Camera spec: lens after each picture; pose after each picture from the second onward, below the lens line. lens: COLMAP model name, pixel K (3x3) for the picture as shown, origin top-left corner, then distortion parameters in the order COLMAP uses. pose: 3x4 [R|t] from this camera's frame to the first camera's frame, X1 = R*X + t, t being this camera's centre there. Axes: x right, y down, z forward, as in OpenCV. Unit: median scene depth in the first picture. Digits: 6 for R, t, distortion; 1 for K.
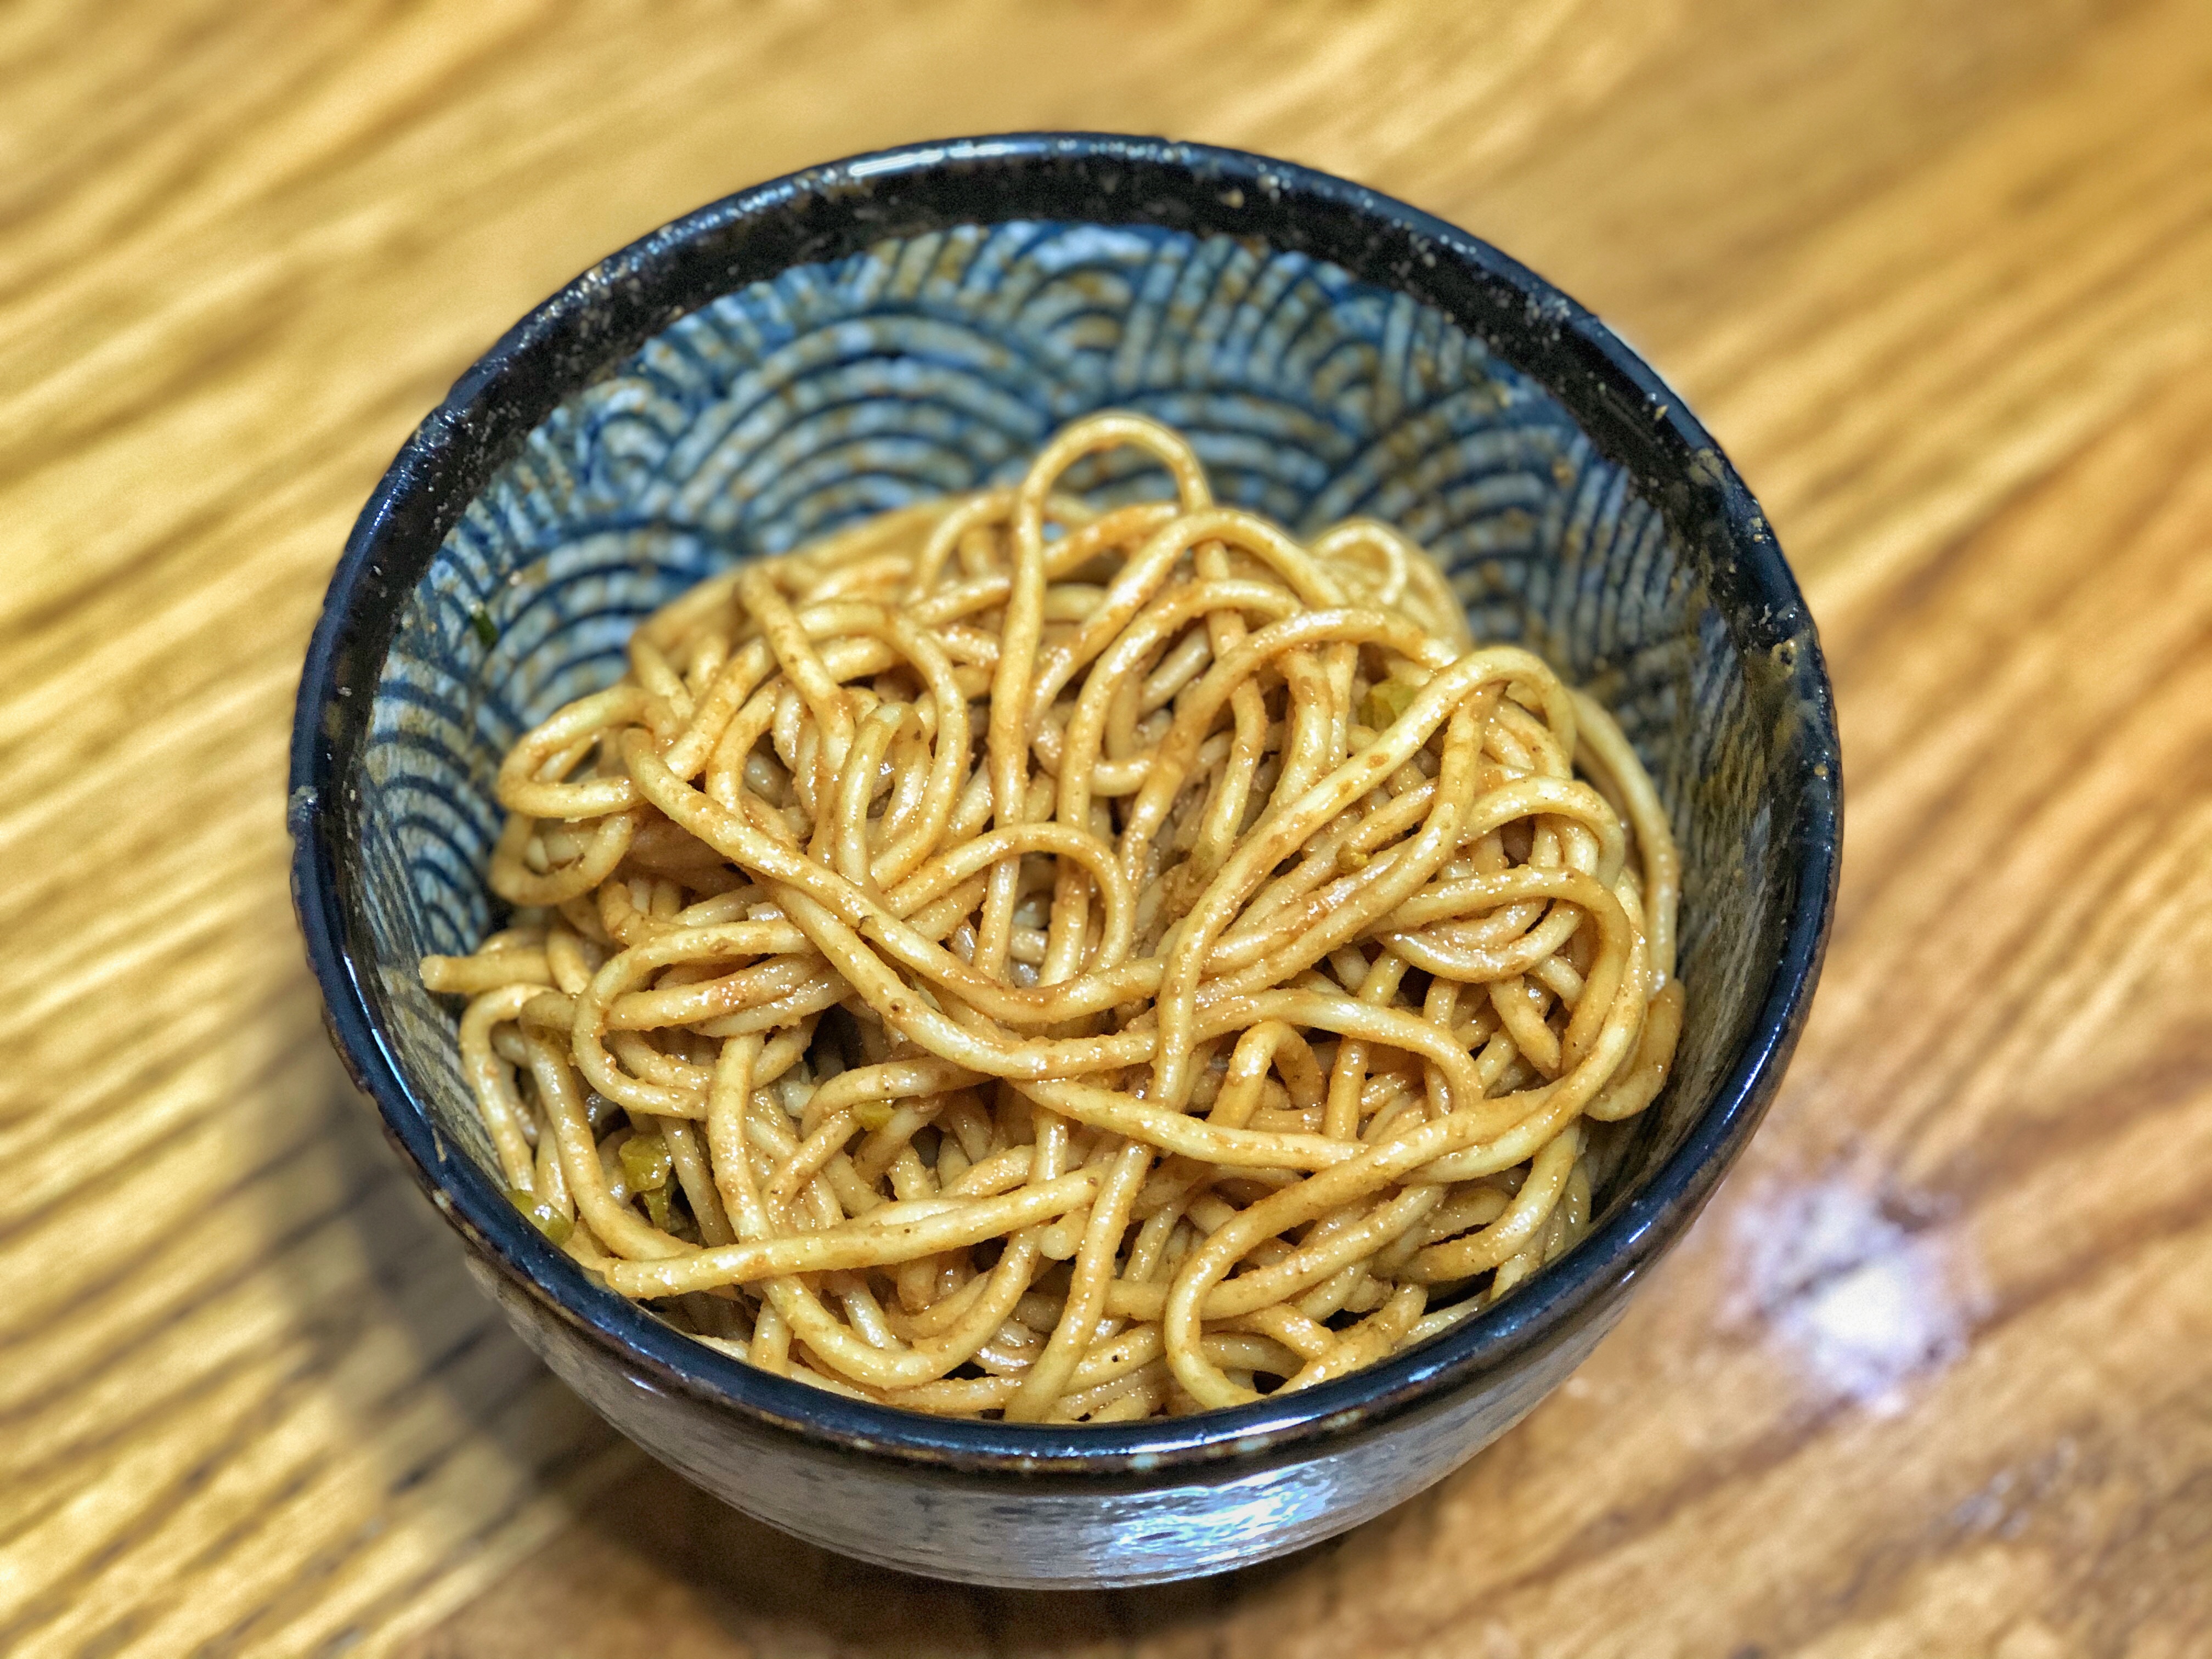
lens RADIAL K [[3656.5, 0, 1091.9], [0, 3656.5, 846.0], [0, 0, 1]] dist [-0.028740, 0.000000]
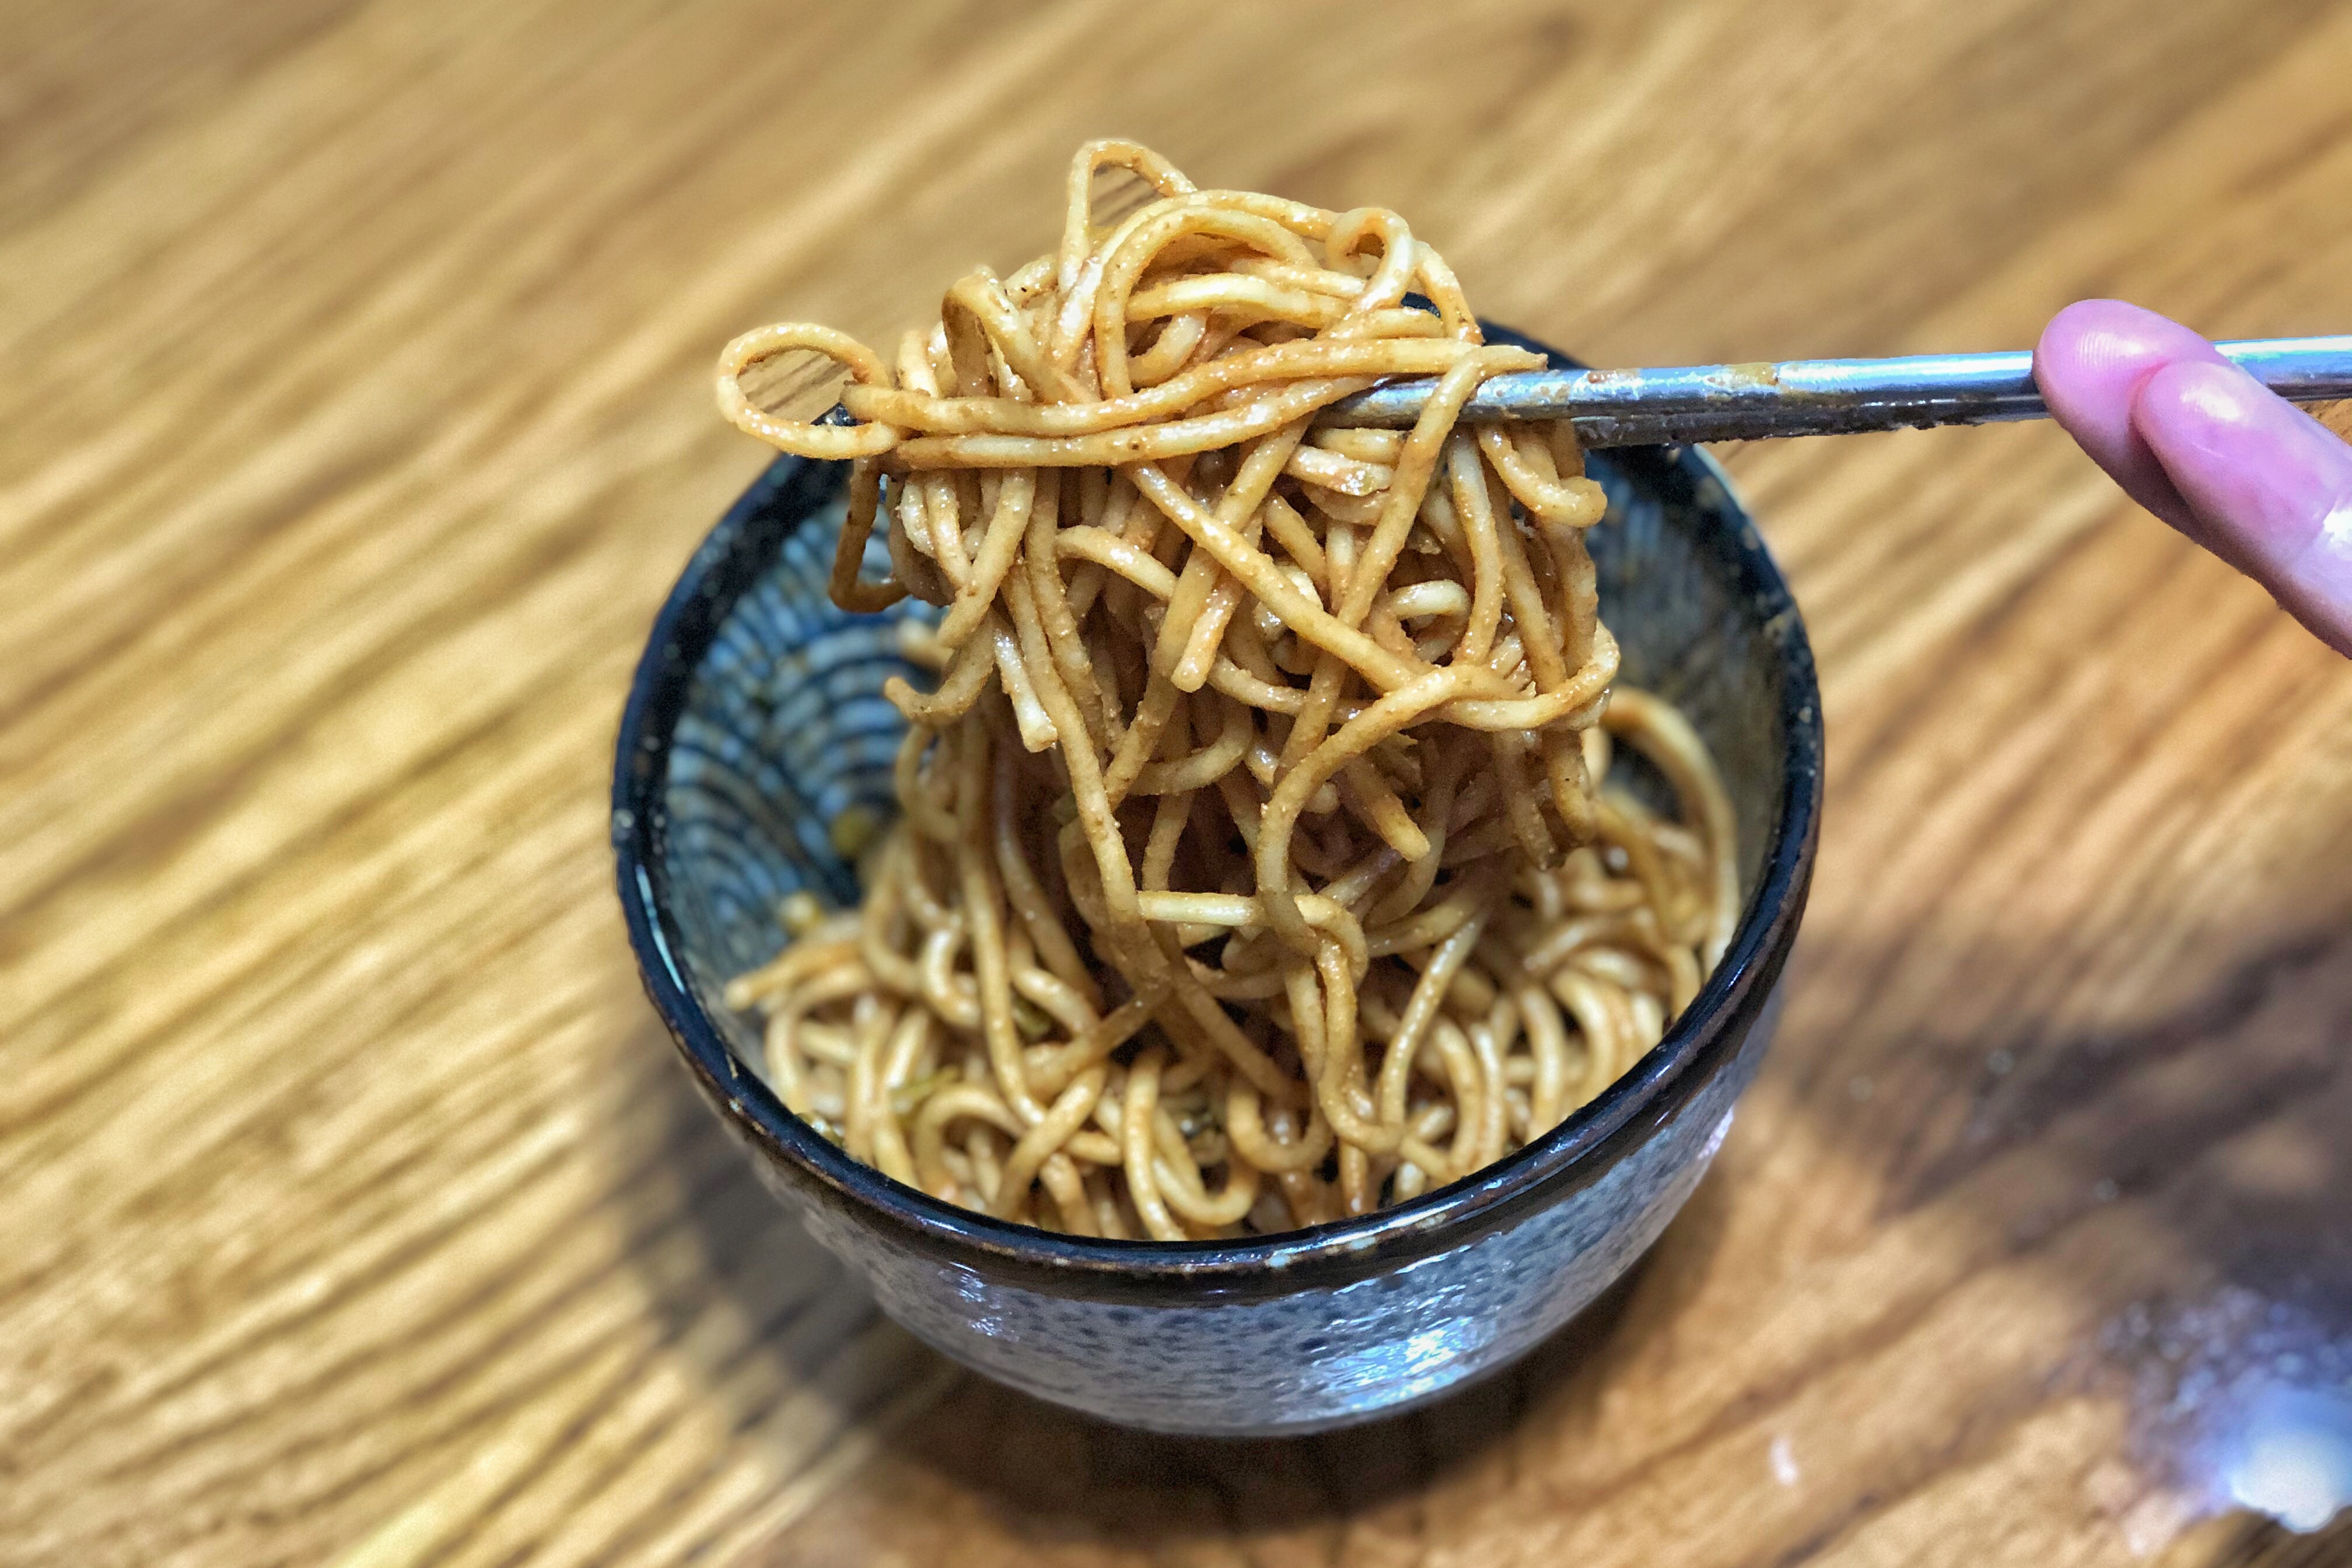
lens RADIAL K [[3797.6, 0, 1182.0], [0, 3797.6, 790.4], [0, 0, 1]] dist [-0.005527, 0.000000]
pose [[0.993438, -0.074031, -0.087176, 0.078801], [0.064635, 0.992256, -0.106071, 0.103702], [0.094353, 0.099741, 0.990530, -0.247402]]
